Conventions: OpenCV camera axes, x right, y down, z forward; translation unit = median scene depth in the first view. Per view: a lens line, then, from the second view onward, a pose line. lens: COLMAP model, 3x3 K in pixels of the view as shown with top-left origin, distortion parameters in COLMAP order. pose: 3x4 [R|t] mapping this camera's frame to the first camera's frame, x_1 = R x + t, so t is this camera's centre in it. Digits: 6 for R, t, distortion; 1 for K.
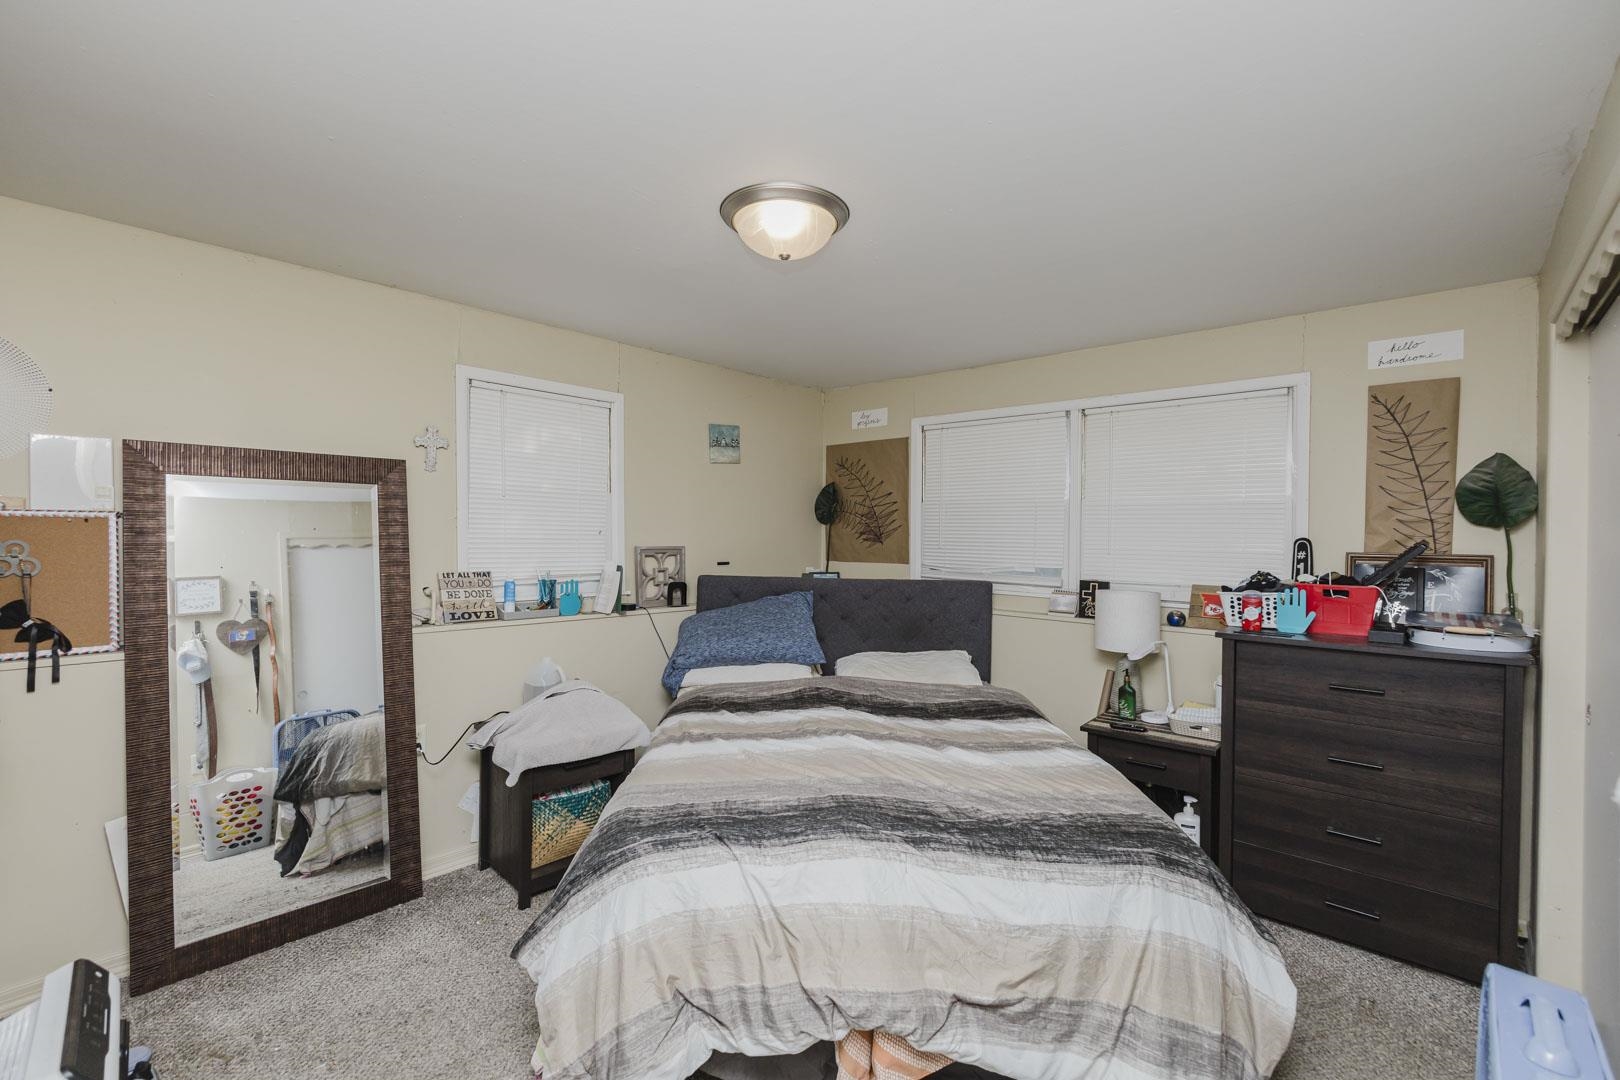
lens RADIAL K [[691.4, 0, 809.9], [0, 691.4, 537.0], [0, 0, 1]] dist [-0.014481, -0.000755]
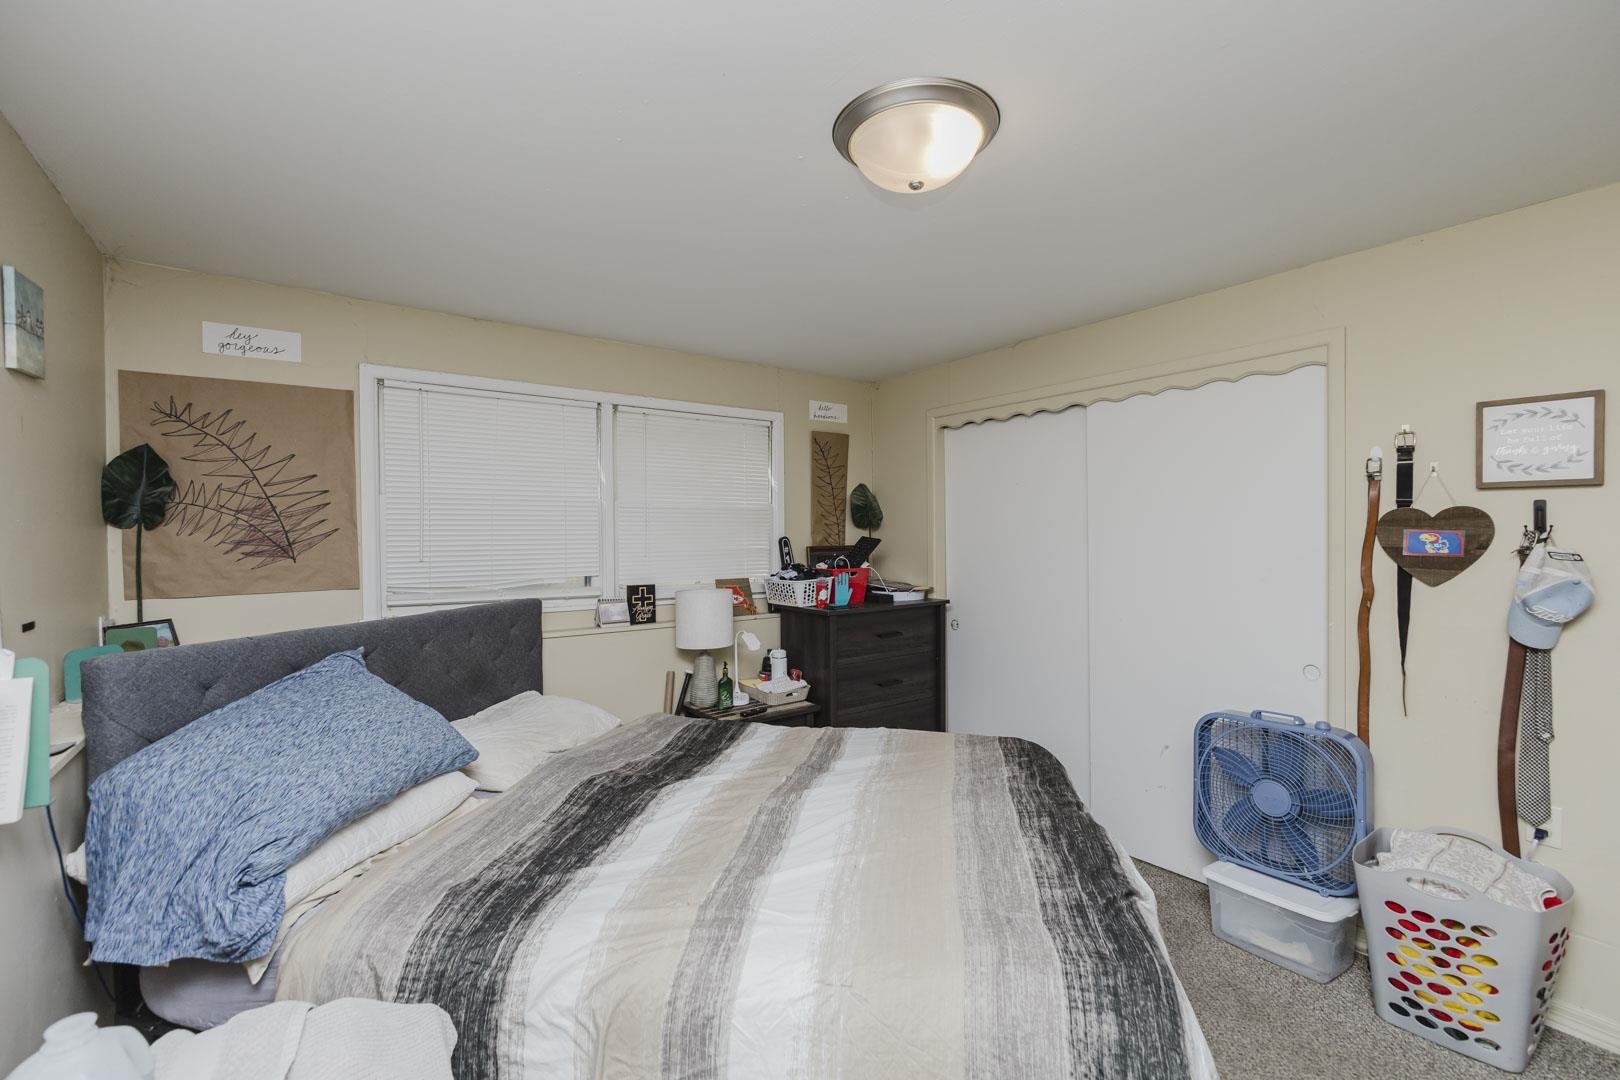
lens RADIAL K [[691.4, 0, 809.9], [0, 691.4, 537.0], [0, 0, 1]] dist [-0.014481, -0.000755]
pose [[0.201946, -0.013611, 0.979302, -0.458727], [0.019669, 0.999758, 0.009839, -0.008293], [-0.979199, 0.017275, 0.202165, 0.531908]]
